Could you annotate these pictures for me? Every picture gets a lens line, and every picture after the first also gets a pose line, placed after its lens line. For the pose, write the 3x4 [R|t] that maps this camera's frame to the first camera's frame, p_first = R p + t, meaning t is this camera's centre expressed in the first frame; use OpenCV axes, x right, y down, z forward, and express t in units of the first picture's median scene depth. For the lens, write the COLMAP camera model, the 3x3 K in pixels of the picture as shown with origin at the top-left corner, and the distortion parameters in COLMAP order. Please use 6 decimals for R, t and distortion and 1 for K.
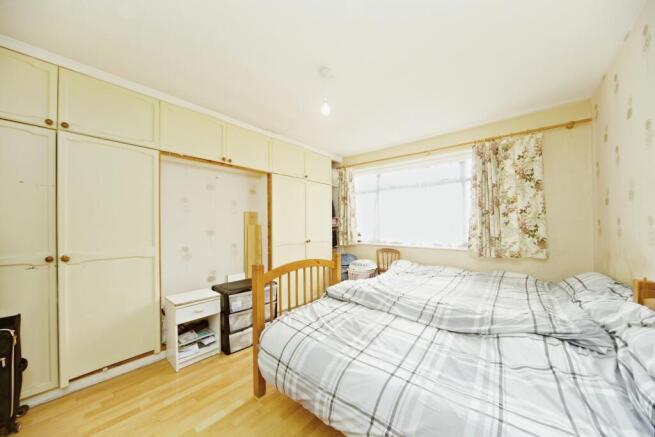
lens RADIAL K [[233.8, 0, 336.1], [0, 233.8, 226.4], [0, 0, 1]] dist [-0.014701, -0.000102]
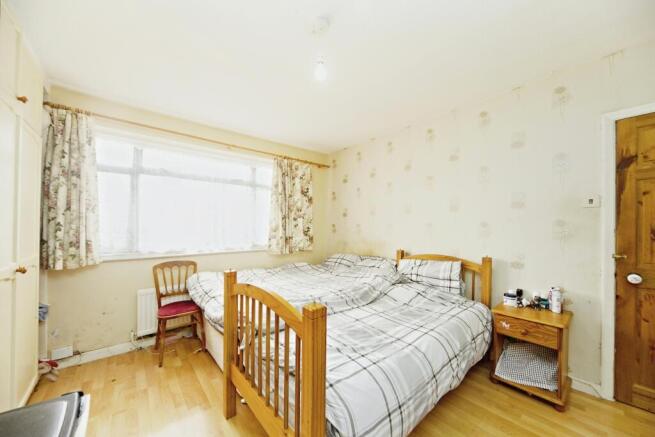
lens RADIAL K [[233.8, 0, 336.1], [0, 233.8, 226.4], [0, 0, 1]] dist [-0.014701, -0.000102]
pose [[0.151288, 0.007161, 0.988464, -0.531869], [0.008056, 0.999932, -0.008477, 0.001581], [-0.988457, 0.009246, 0.151220, 0.571264]]
